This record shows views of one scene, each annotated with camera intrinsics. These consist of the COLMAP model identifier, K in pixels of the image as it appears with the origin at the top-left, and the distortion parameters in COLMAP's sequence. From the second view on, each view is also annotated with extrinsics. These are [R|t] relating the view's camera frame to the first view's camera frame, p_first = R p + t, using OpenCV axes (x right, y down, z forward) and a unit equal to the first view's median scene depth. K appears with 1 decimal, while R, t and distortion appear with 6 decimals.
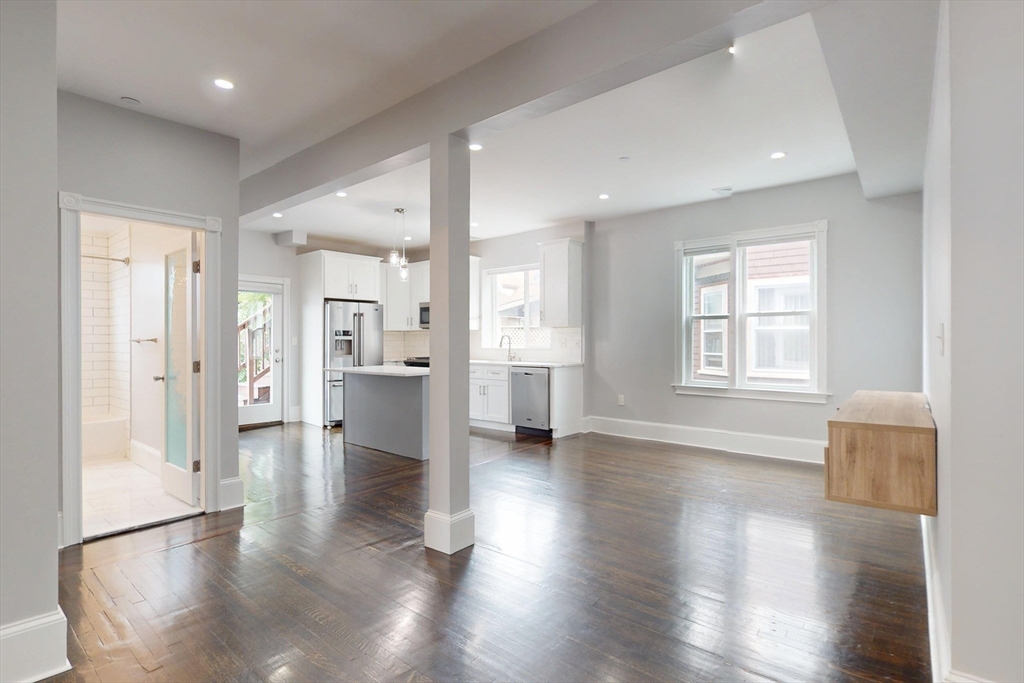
lens RADIAL K [[514.2, 0, 511.6], [0, 514.2, 345.5], [0, 0, 1]] dist [-0.000884, -0.000223]
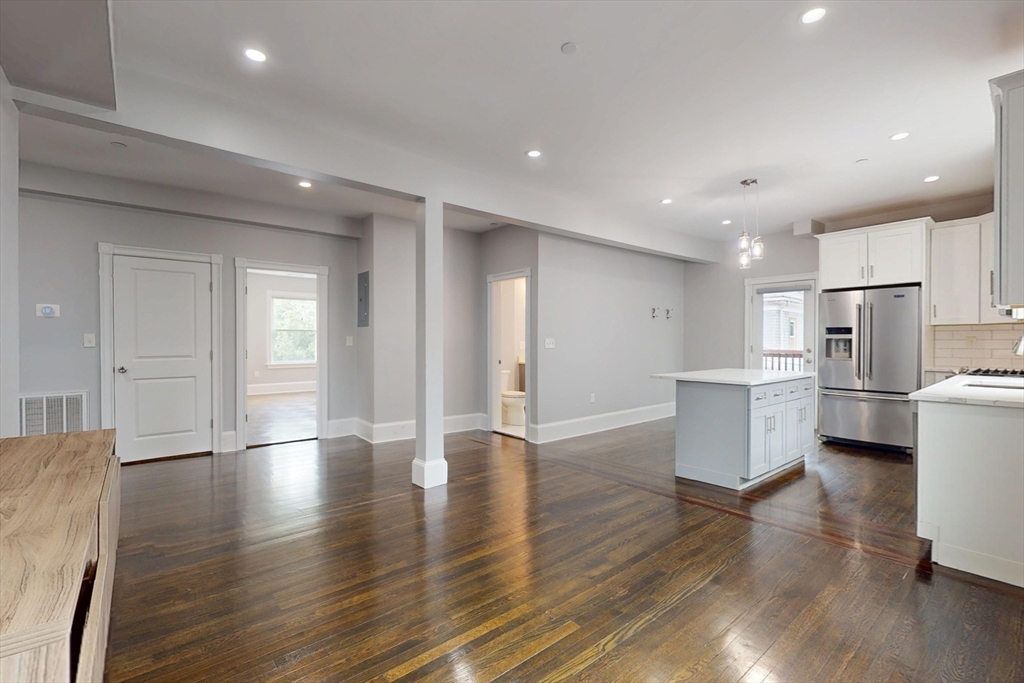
lens RADIAL K [[448.6, 0, 510.7], [0, 448.6, 342.9], [0, 0, 1]] dist [0.002463, -0.000057]
pose [[-0.163537, 0.004892, -0.986525, 0.449006], [-0.001474, 0.999985, 0.005204, -0.007351], [0.986536, 0.002305, -0.163527, 0.605422]]
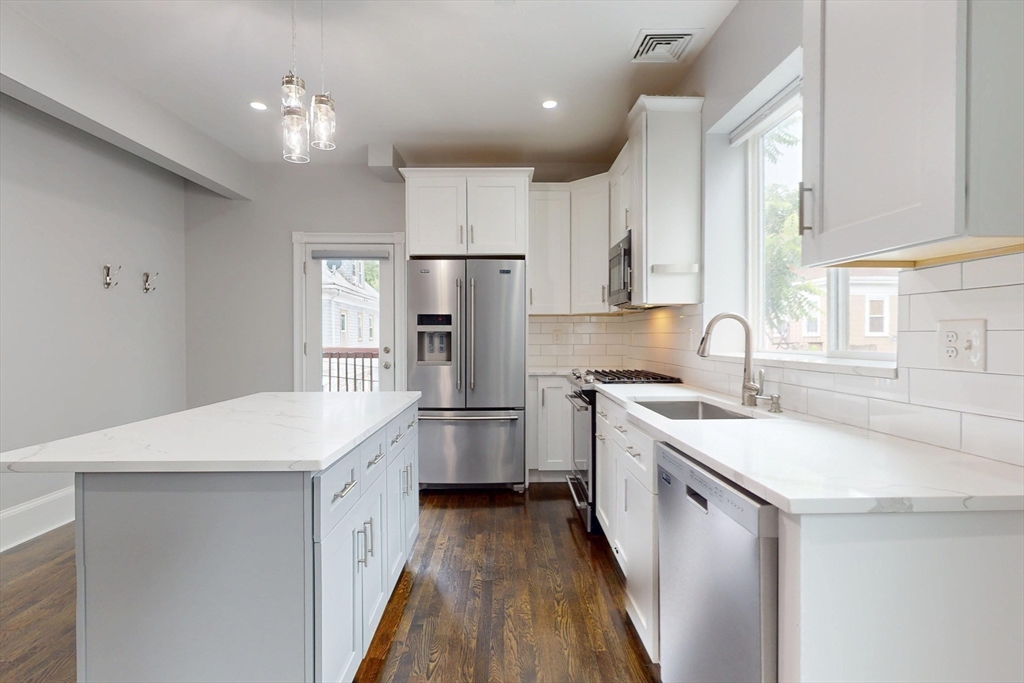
lens RADIAL K [[514.2, 0, 511.6], [0, 514.2, 345.5], [0, 0, 1]] dist [-0.000884, -0.000223]
pose [[0.660035, 0.013348, -0.751116, 0.118896], [0.001103, 0.999824, 0.018738, -0.006930], [0.751234, -0.013196, 0.659904, 0.709984]]
